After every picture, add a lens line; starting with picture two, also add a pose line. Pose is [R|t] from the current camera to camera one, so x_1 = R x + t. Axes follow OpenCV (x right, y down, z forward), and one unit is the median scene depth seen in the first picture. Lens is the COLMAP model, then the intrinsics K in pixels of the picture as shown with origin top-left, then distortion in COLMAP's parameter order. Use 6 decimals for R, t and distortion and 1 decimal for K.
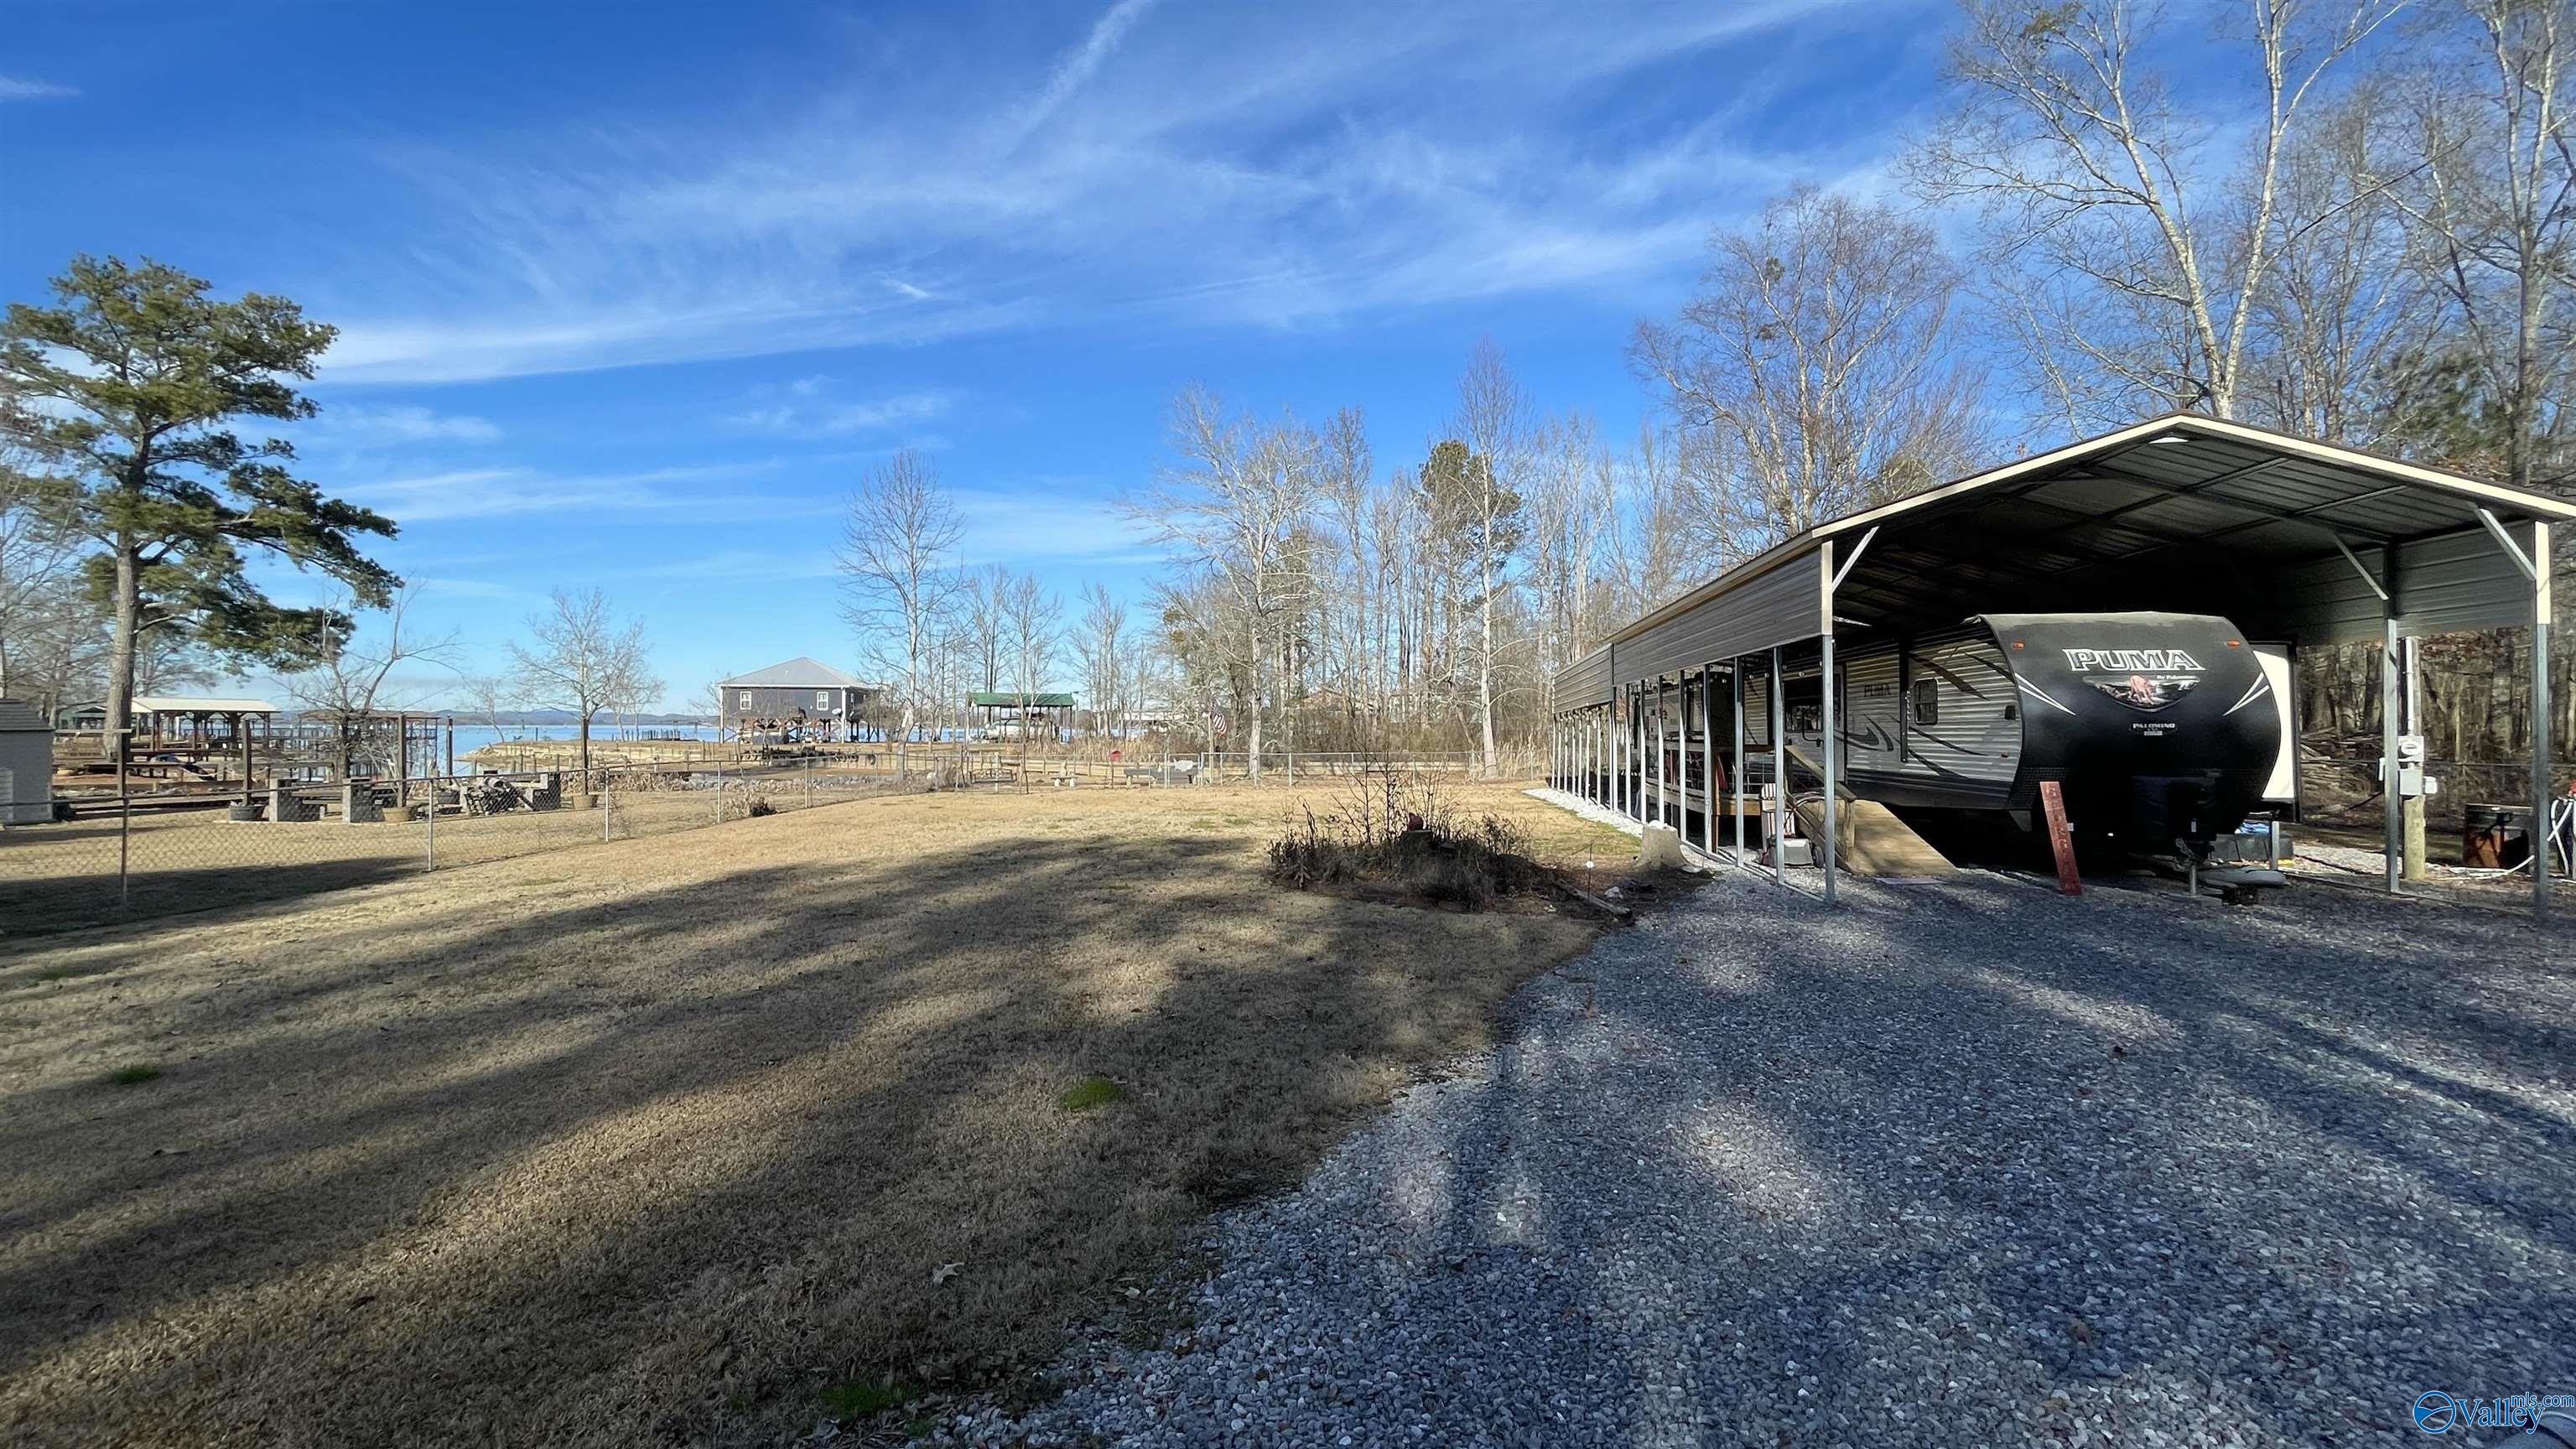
lens RADIAL K [[1058.9, 0, 1260.7], [0, 1058.9, 687.5], [0, 0, 1]] dist [0.000280, 0.001034]
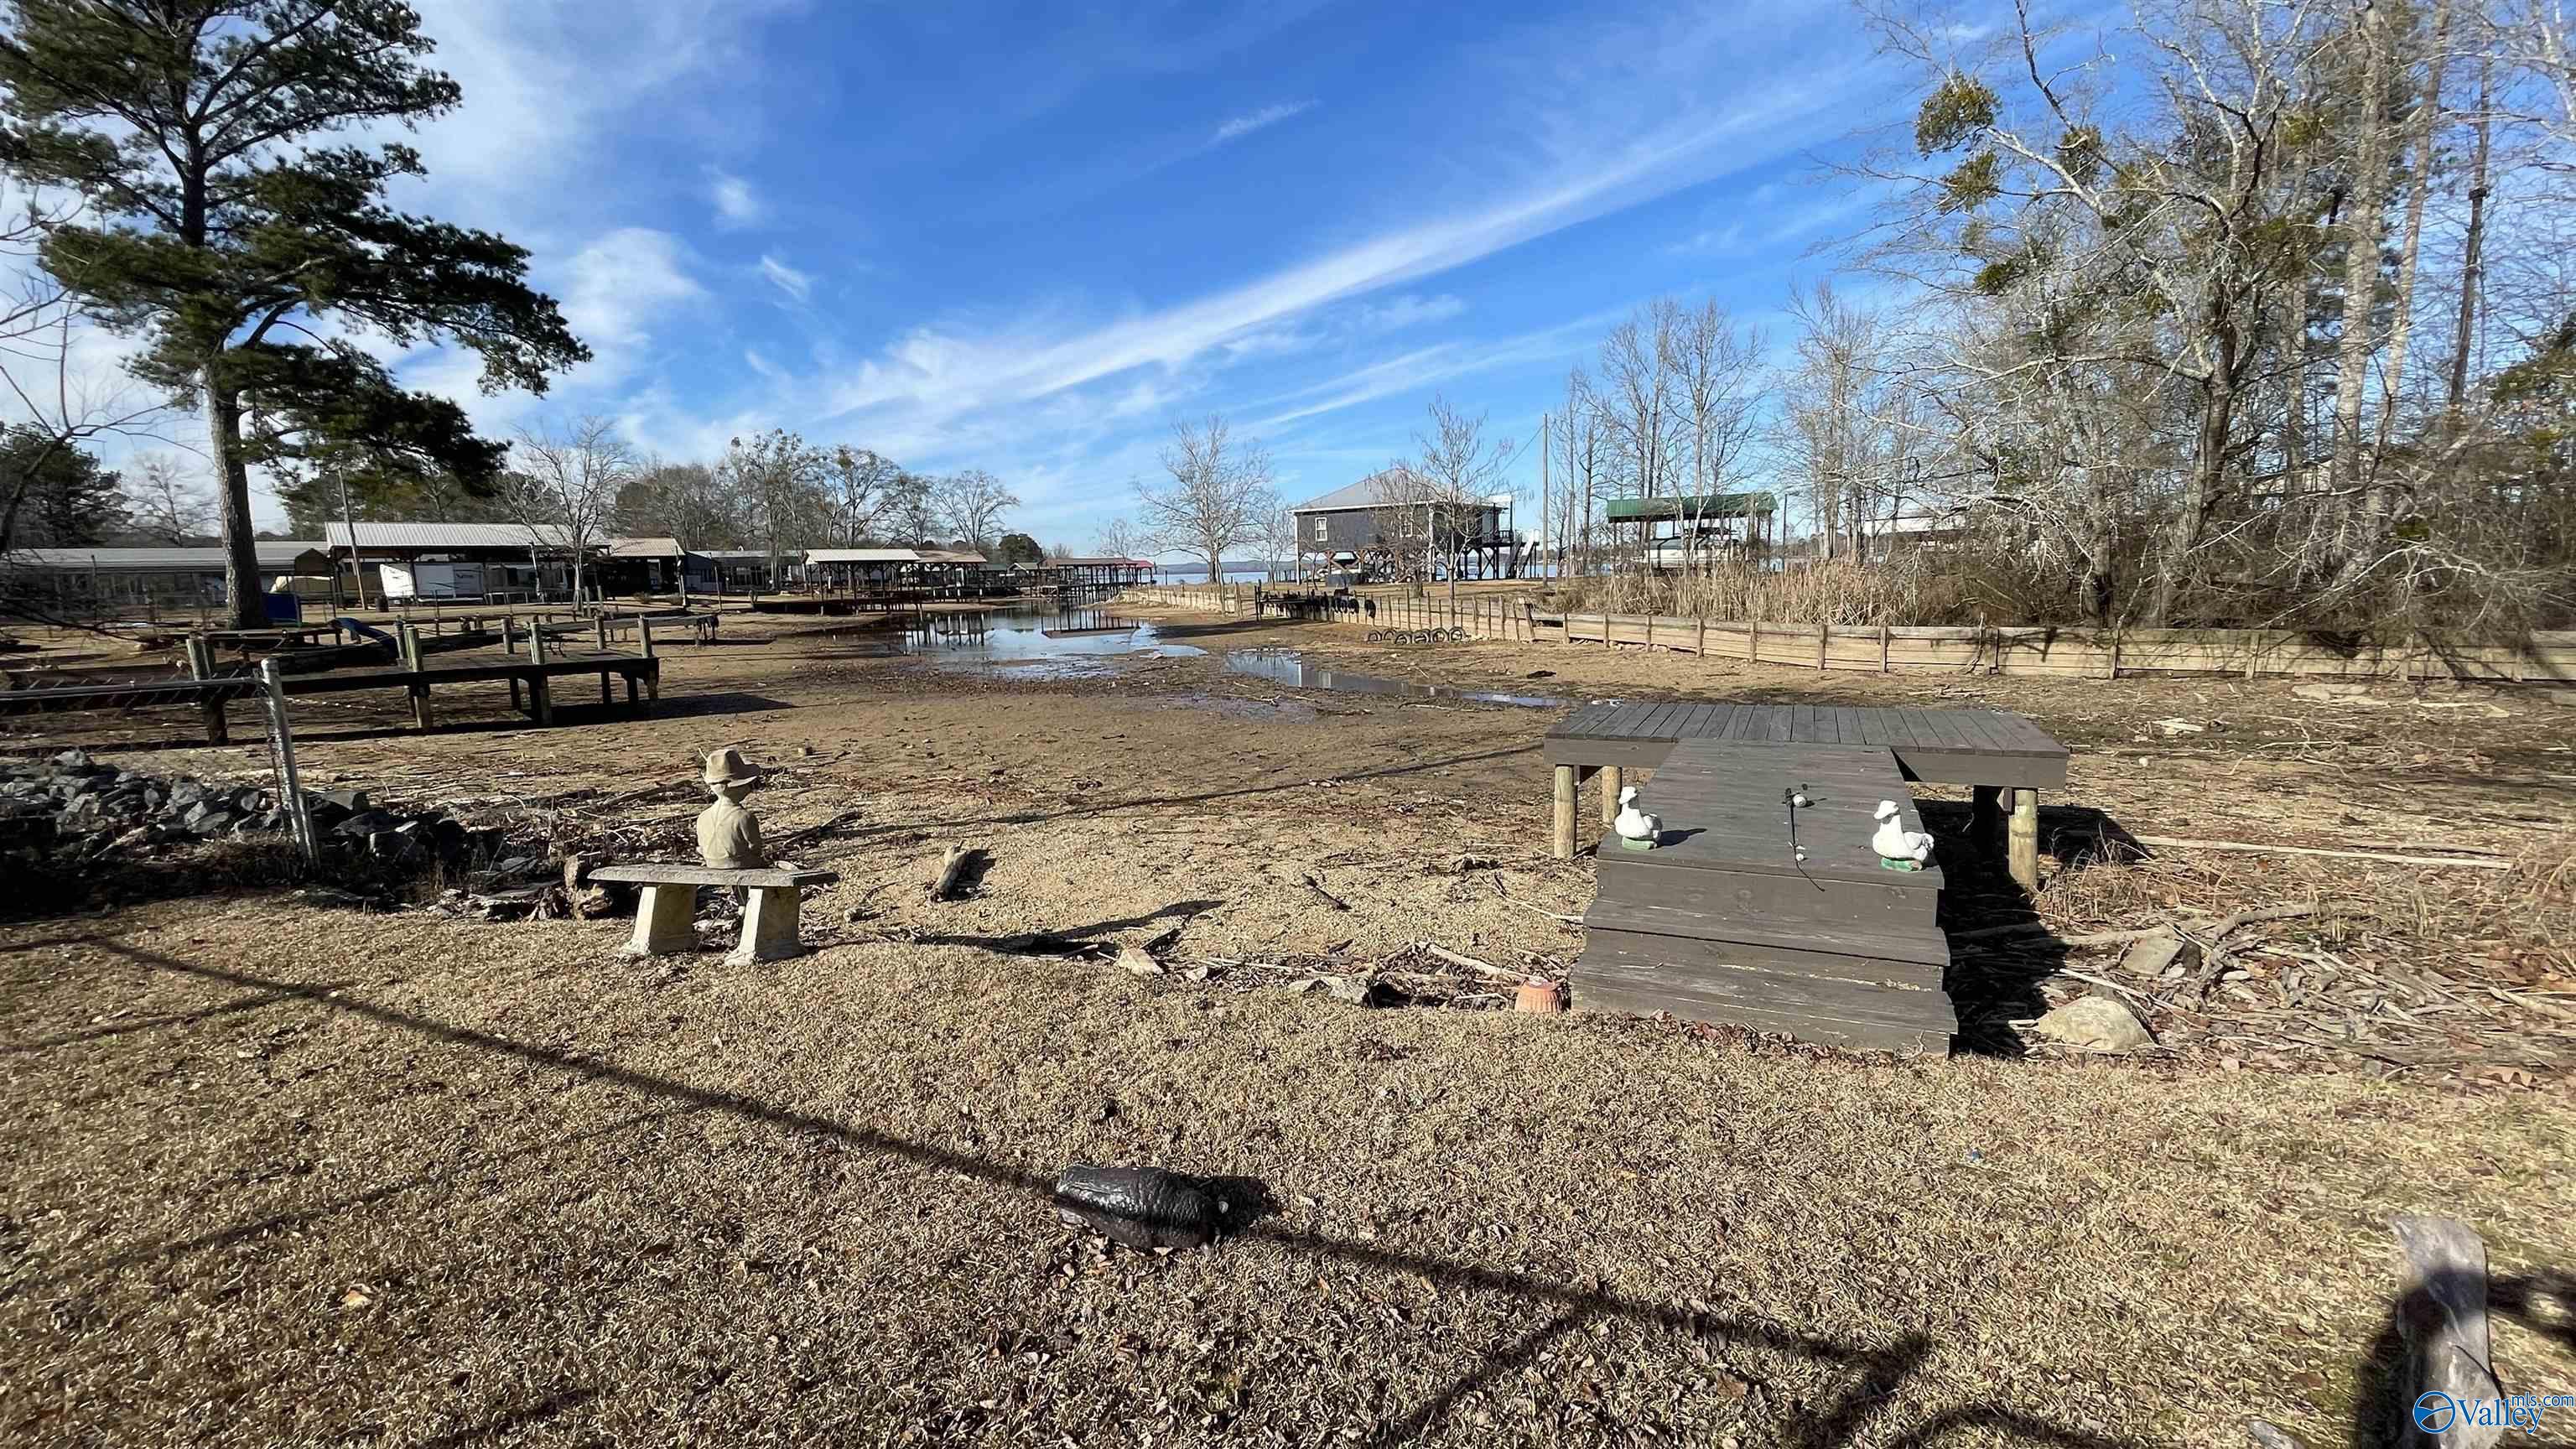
lens RADIAL K [[1058.9, 0, 1242.3], [0, 1058.9, 721.3], [0, 0, 1]] dist [0.000280, 0.001034]
pose [[0.777170, 0.067458, -0.625665, -0.027868], [0.050418, 0.984367, 0.168759, 0.017412], [0.627268, -0.162699, 0.761619, 0.333284]]
